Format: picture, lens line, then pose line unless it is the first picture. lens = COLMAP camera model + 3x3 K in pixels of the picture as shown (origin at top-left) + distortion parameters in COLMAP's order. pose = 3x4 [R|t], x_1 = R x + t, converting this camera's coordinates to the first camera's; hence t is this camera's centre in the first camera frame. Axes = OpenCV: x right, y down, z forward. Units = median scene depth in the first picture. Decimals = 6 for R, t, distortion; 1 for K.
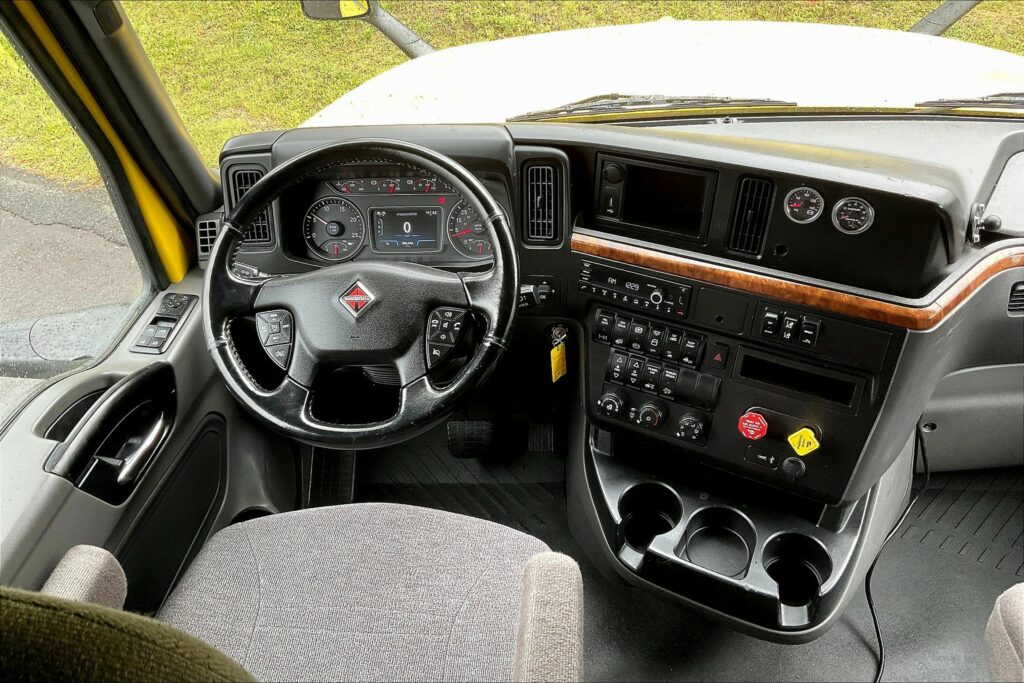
lens RADIAL K [[841.5, 0, 512.0], [0, 841.5, 341.5], [0, 0, 1]] dist [0.123268, -0.250745]
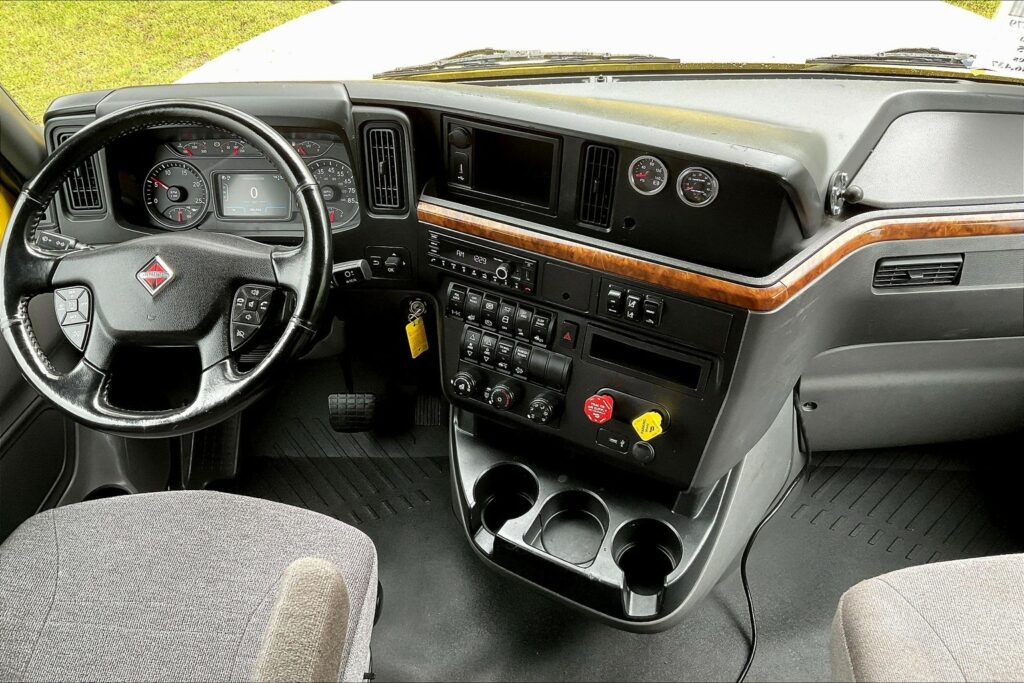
lens RADIAL K [[841.5, 0, 512.0], [0, 841.5, 341.5], [0, 0, 1]] dist [0.123268, -0.250745]
pose [[0.999964, 0.004272, -0.007300, 0.186490], [-0.003848, 0.998356, 0.057182, -0.028648], [0.007532, -0.057152, 0.998337, 0.059131]]
